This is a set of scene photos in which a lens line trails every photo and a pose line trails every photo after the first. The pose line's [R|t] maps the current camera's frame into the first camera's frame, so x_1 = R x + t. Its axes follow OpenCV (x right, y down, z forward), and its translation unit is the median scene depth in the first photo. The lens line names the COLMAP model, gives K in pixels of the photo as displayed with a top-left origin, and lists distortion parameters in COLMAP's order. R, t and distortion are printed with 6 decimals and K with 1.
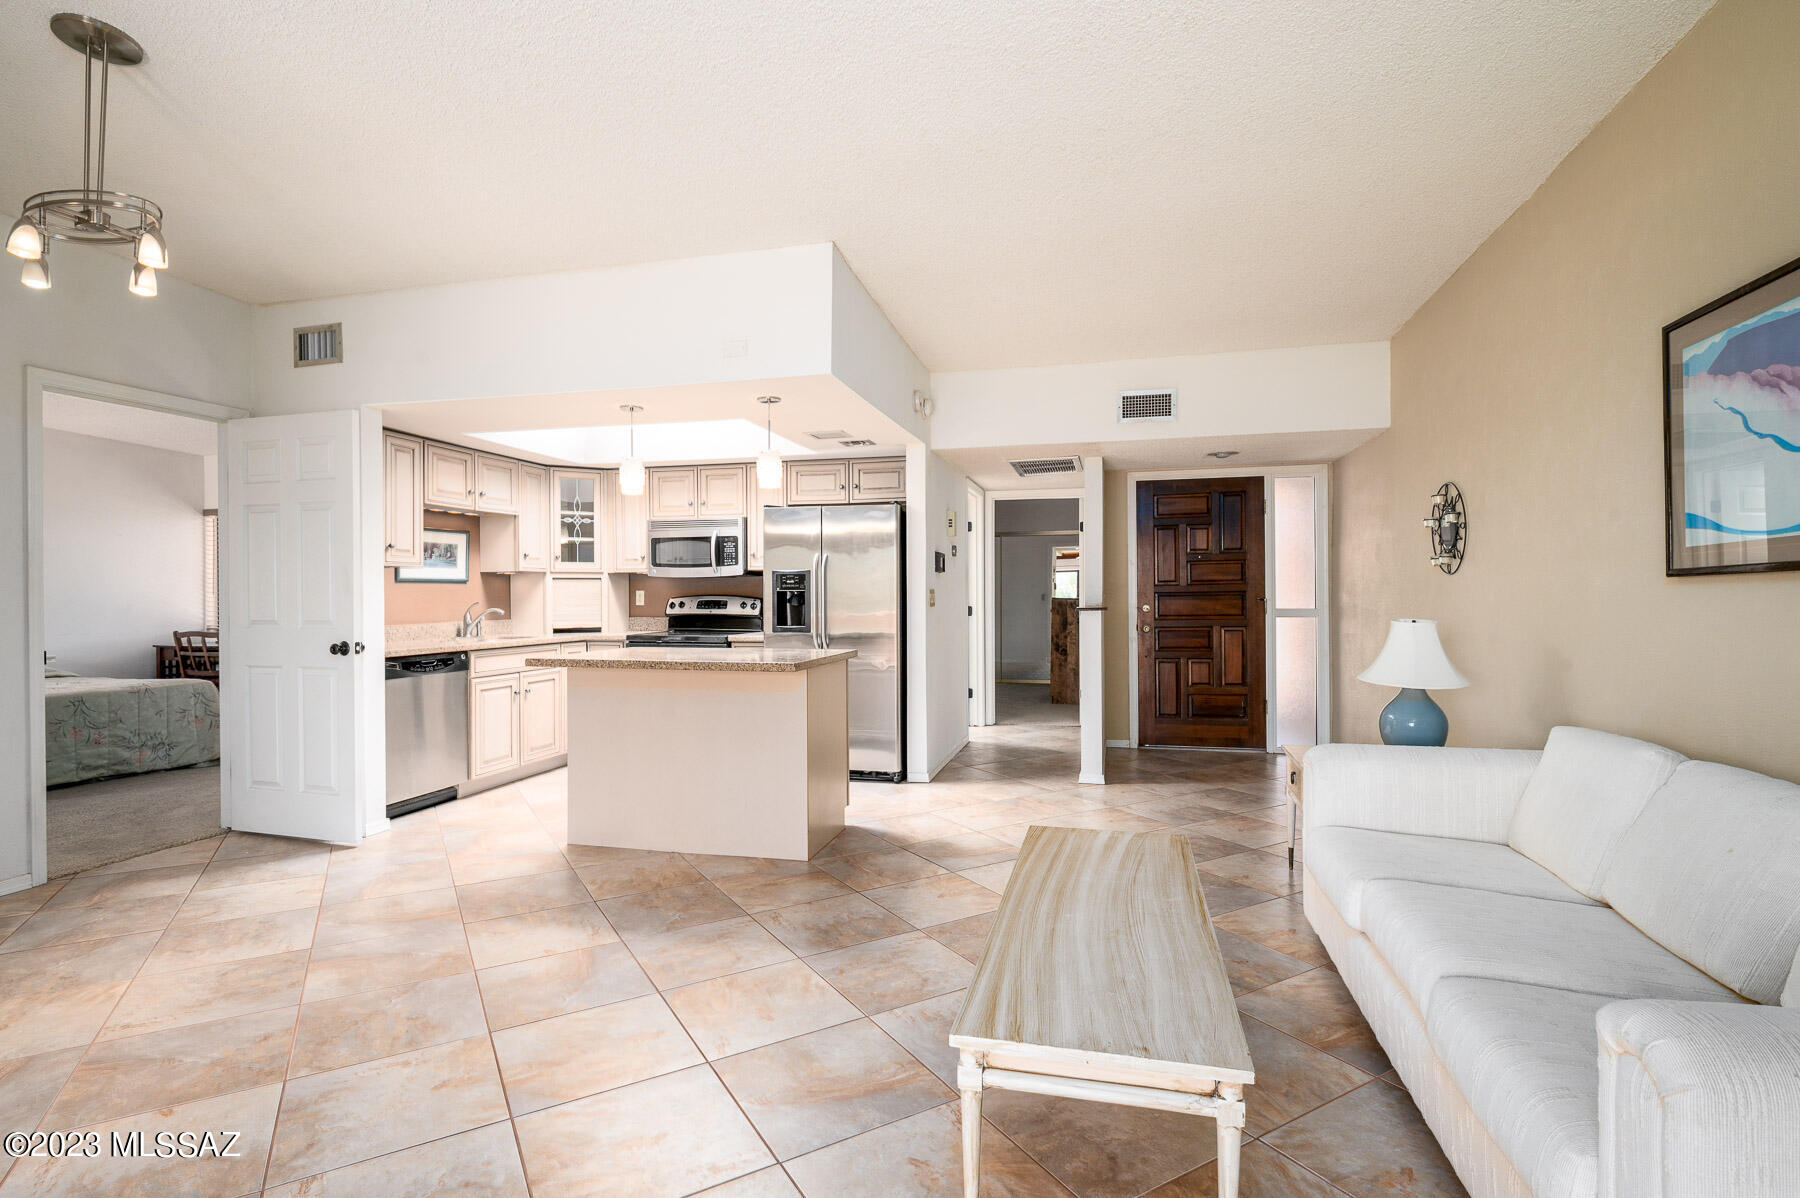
lens RADIAL K [[866.3, 0, 903.4], [0, 866.3, 599.8], [0, 0, 1]] dist [-0.000206, -0.003743]
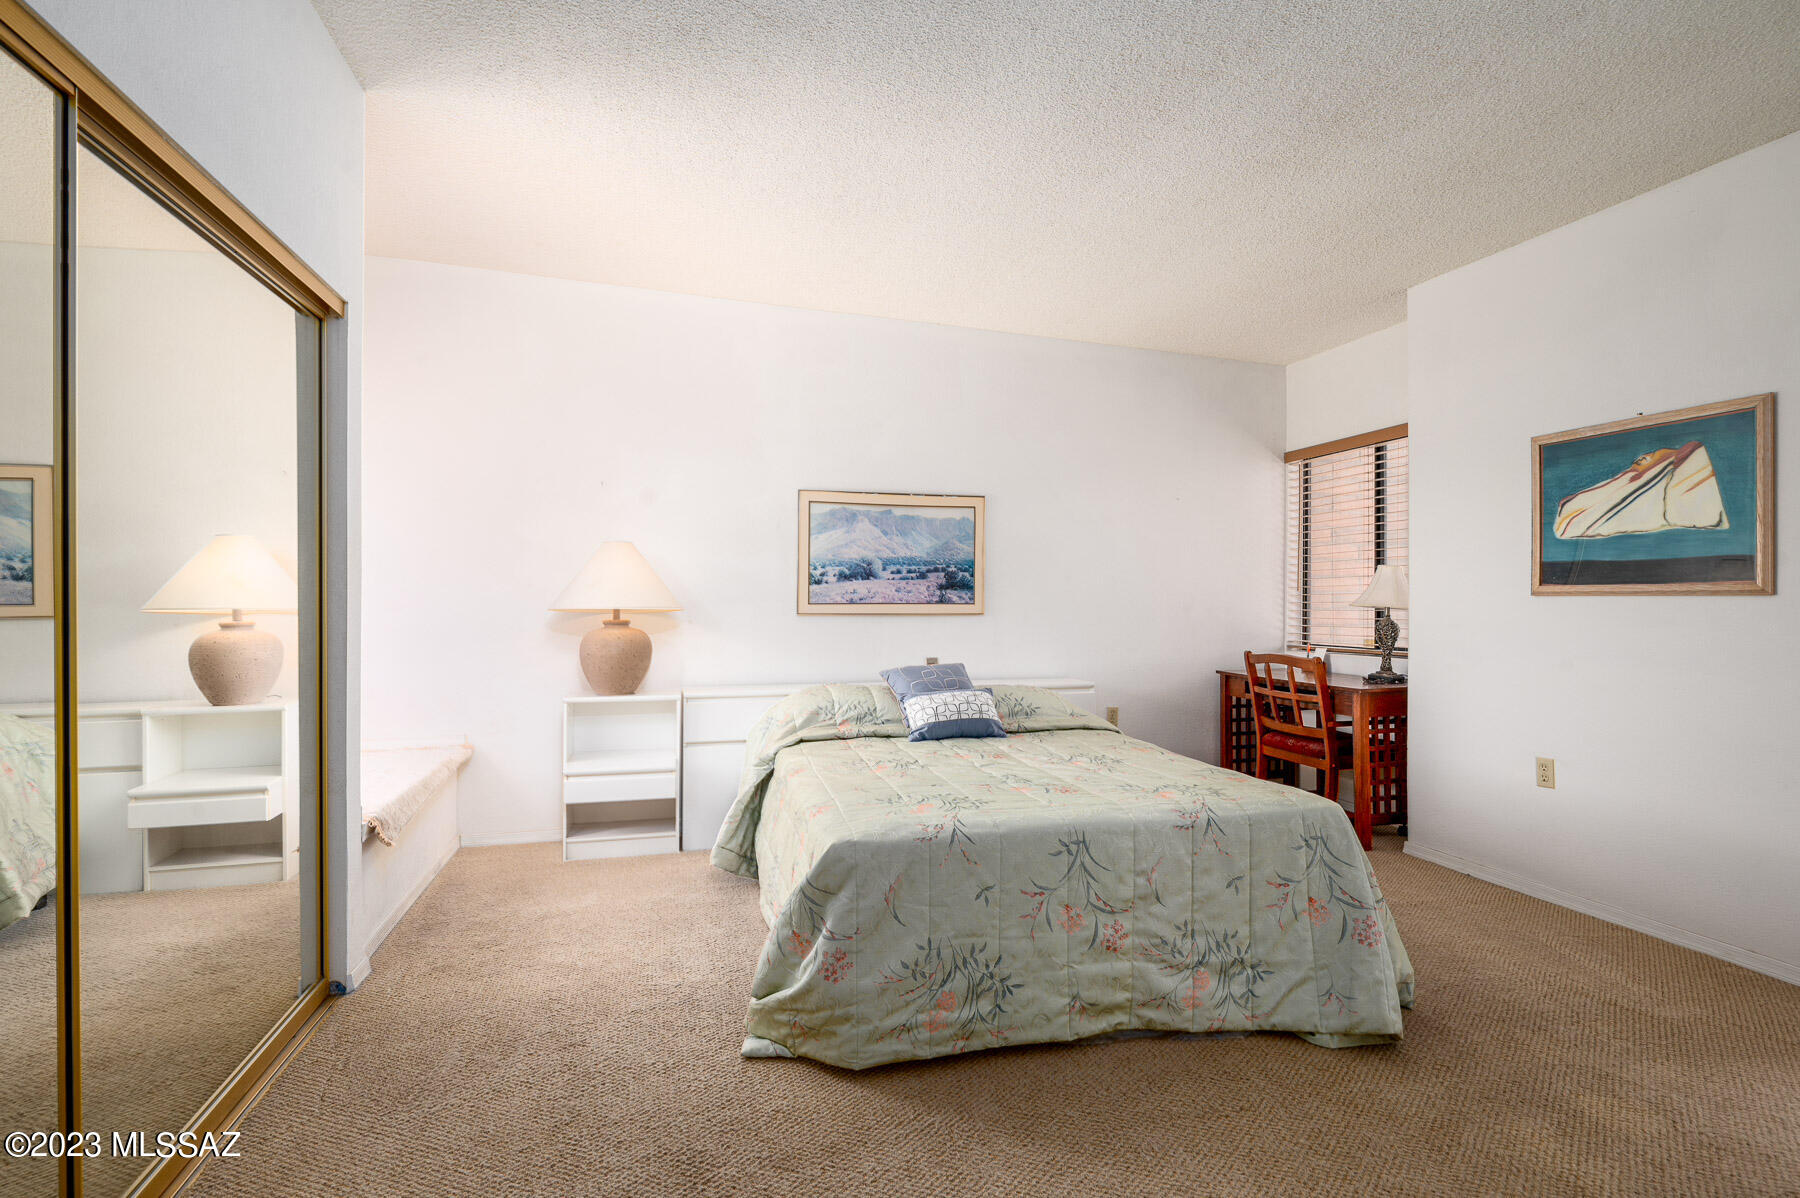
lens RADIAL K [[866.3, 0, 893.2], [0, 866.3, 598.1], [0, 0, 1]] dist [-0.000206, -0.003743]
pose [[0.483336, 0.009309, -0.875385, -0.609655], [-0.008416, 0.999947, 0.005987, -0.002642], [0.875394, 0.004474, 0.483389, 0.692538]]
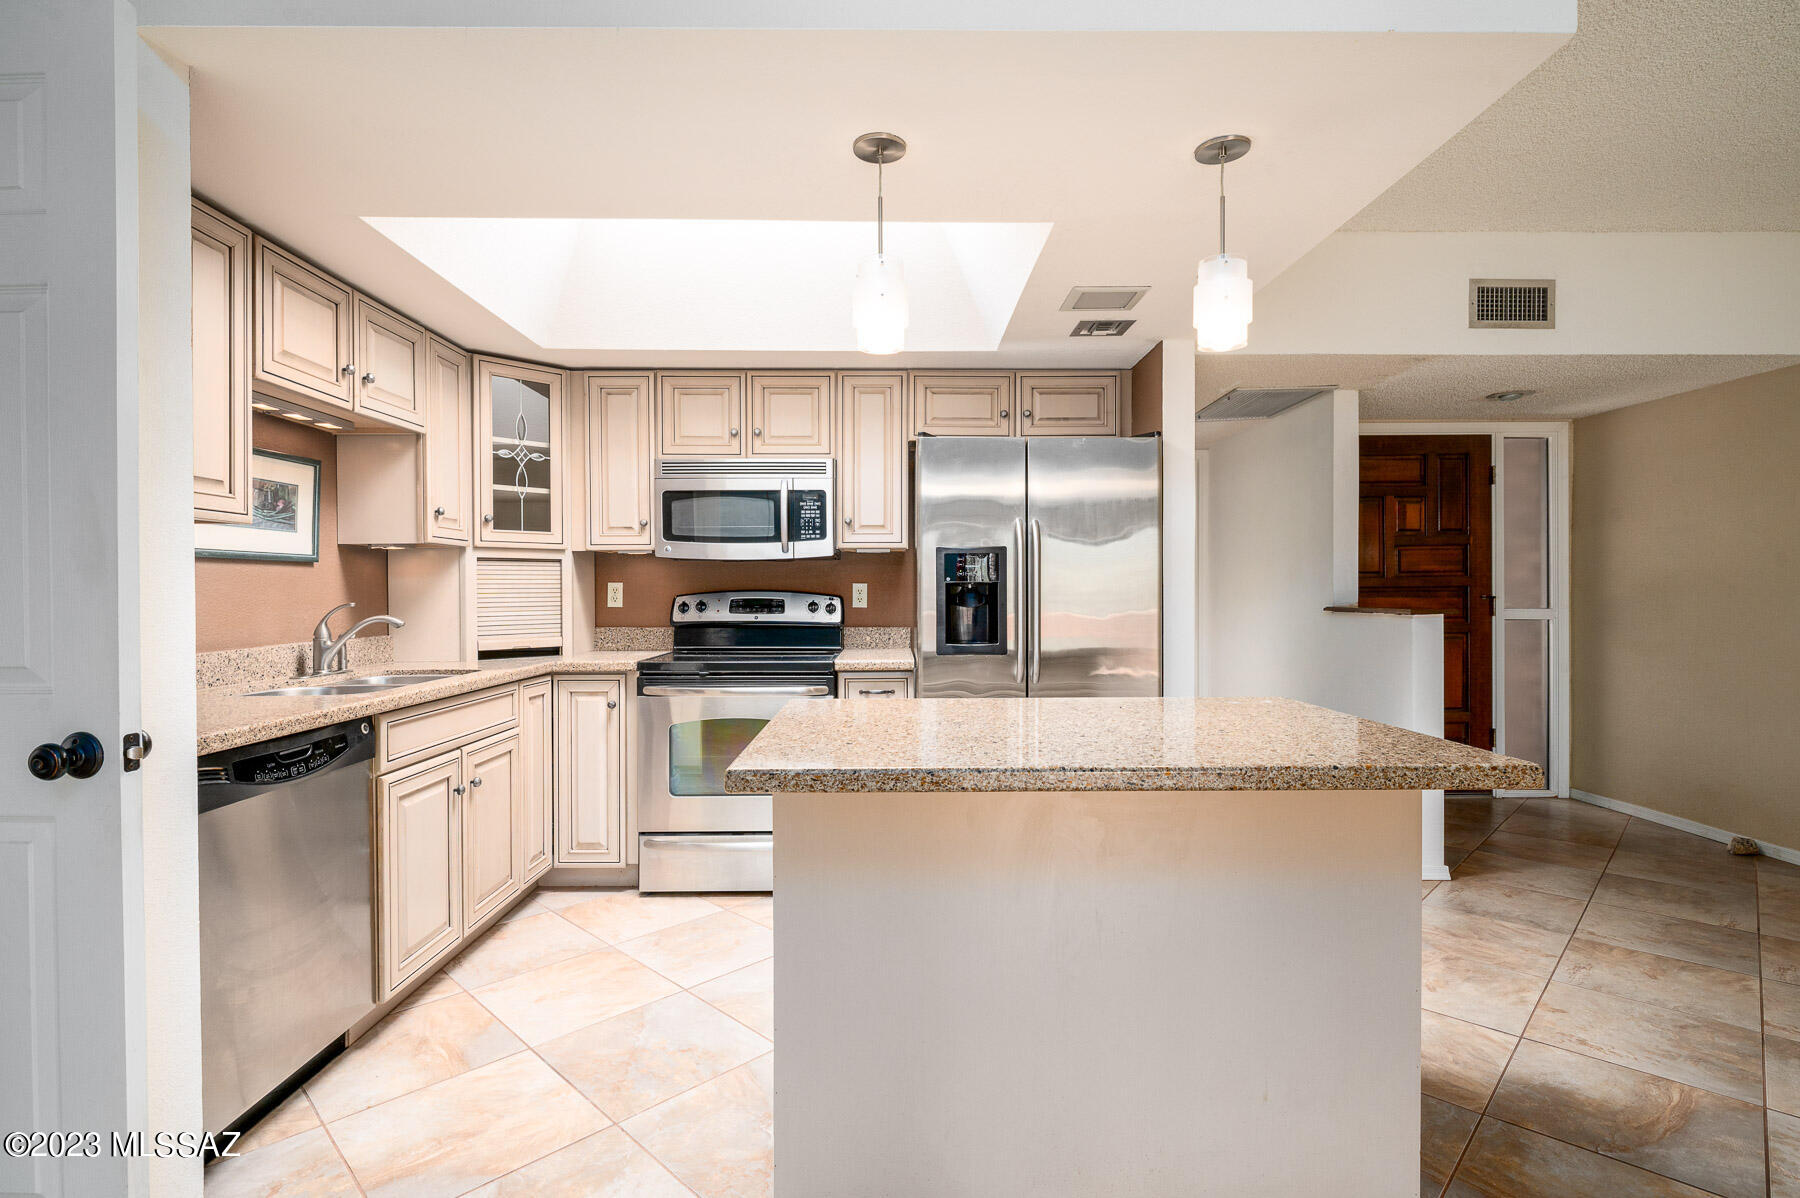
lens RADIAL K [[866.3, 0, 899.7], [0, 866.3, 598.3], [0, 0, 1]] dist [-0.000206, -0.003743]
pose [[0.967482, -0.001198, 0.252938, -0.319951], [0.000879, 0.999999, 0.001374, -0.000529], [-0.252940, -0.001107, 0.967481, 0.454474]]
